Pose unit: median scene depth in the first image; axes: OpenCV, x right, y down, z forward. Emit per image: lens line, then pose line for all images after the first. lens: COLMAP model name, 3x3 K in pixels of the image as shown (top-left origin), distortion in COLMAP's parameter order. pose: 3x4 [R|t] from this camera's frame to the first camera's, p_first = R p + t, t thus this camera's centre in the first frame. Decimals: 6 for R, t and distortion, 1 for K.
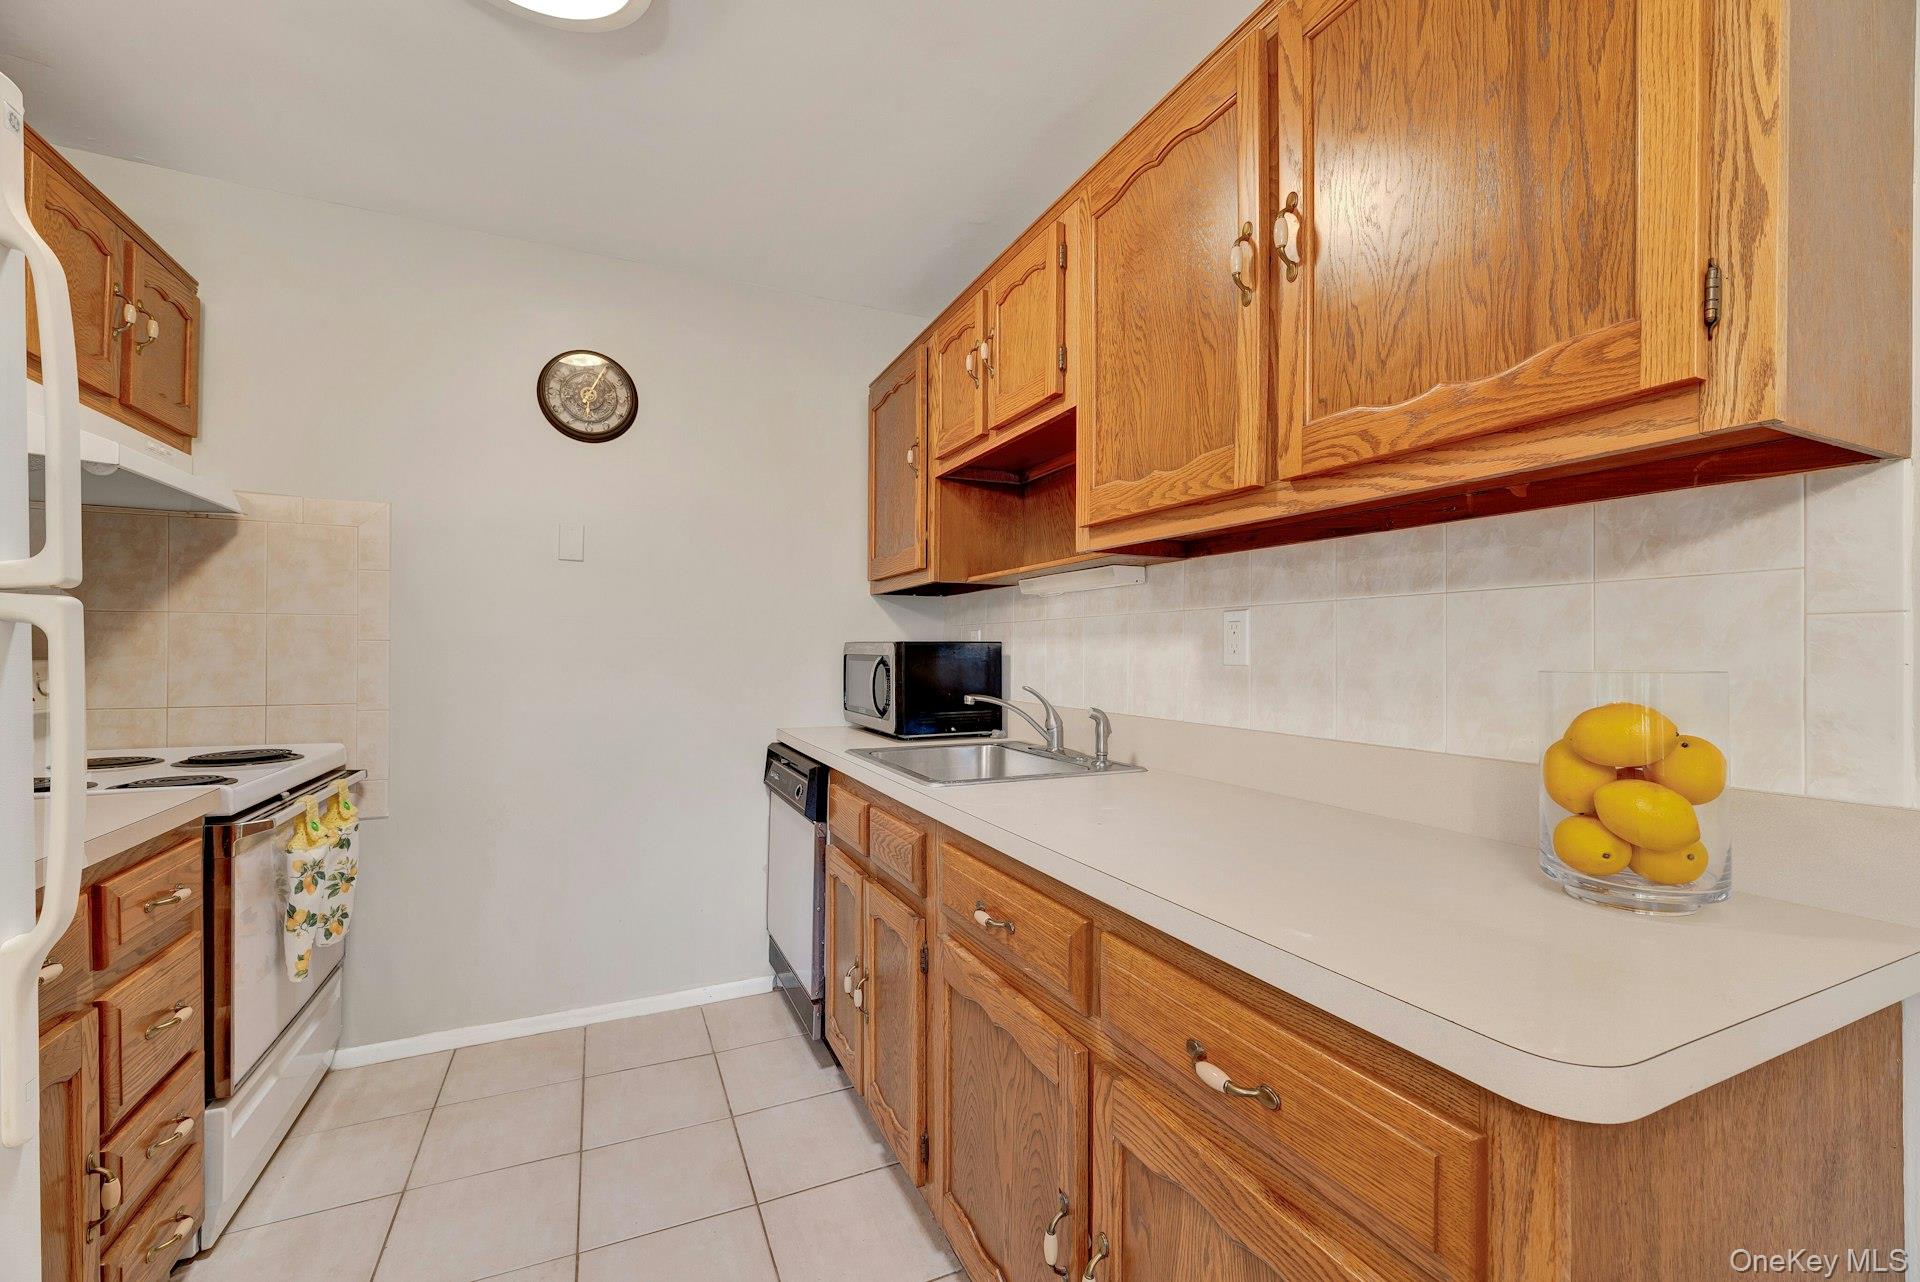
lens RADIAL K [[787.3, 0, 980.7], [0, 787.3, 642.5], [0, 0, 1]] dist [-0.000501, -0.000301]
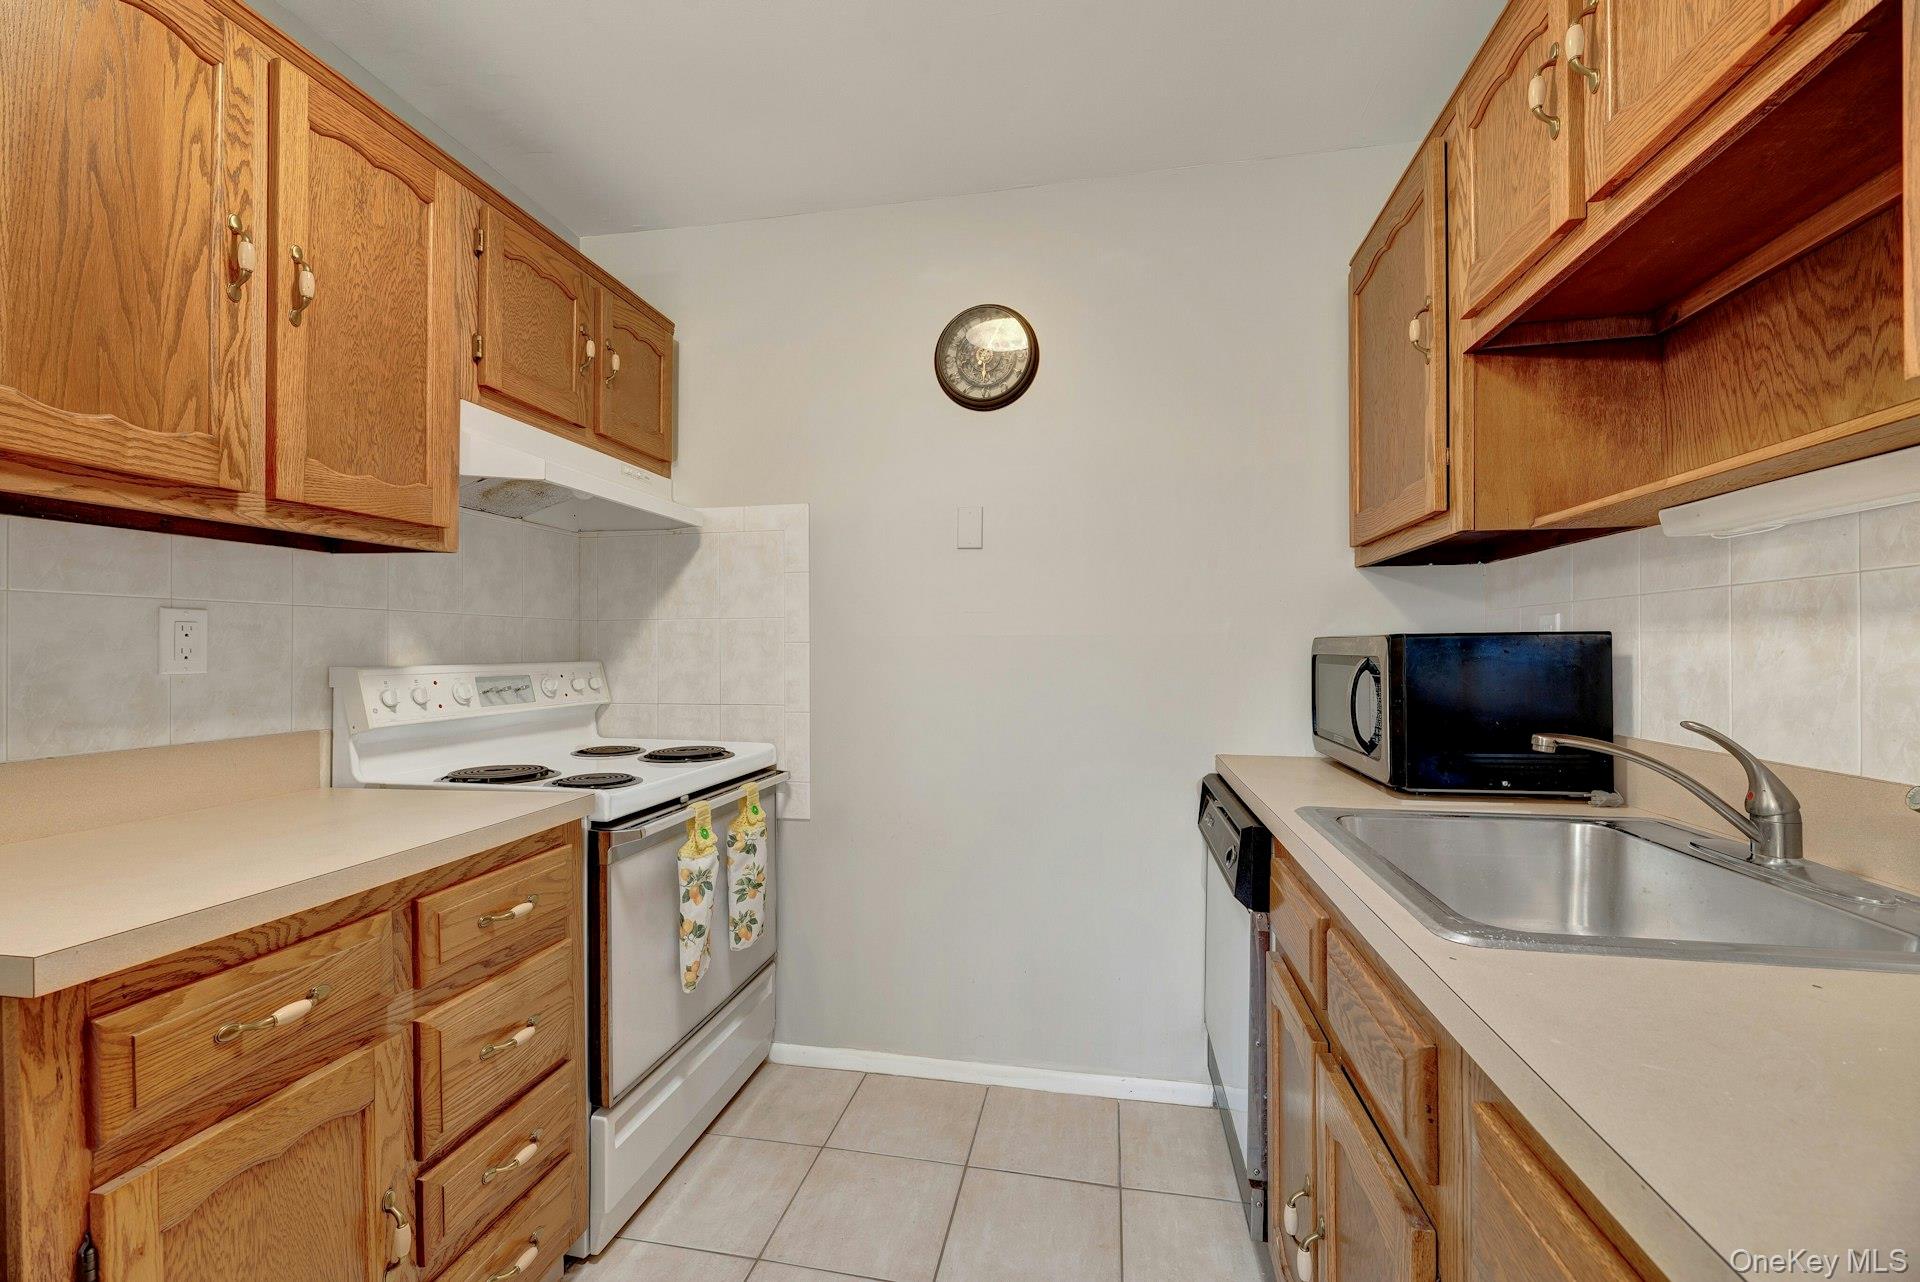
lens RADIAL K [[776.4, 0, 957.0], [0, 776.4, 646.4], [0, 0, 1]] dist [-0.001297, -0.000448]
pose [[0.797482, -0.008775, -0.603278, -0.013486], [0.012334, 0.999922, 0.001760, 0.003468], [0.603216, -0.008844, 0.797529, 0.350035]]
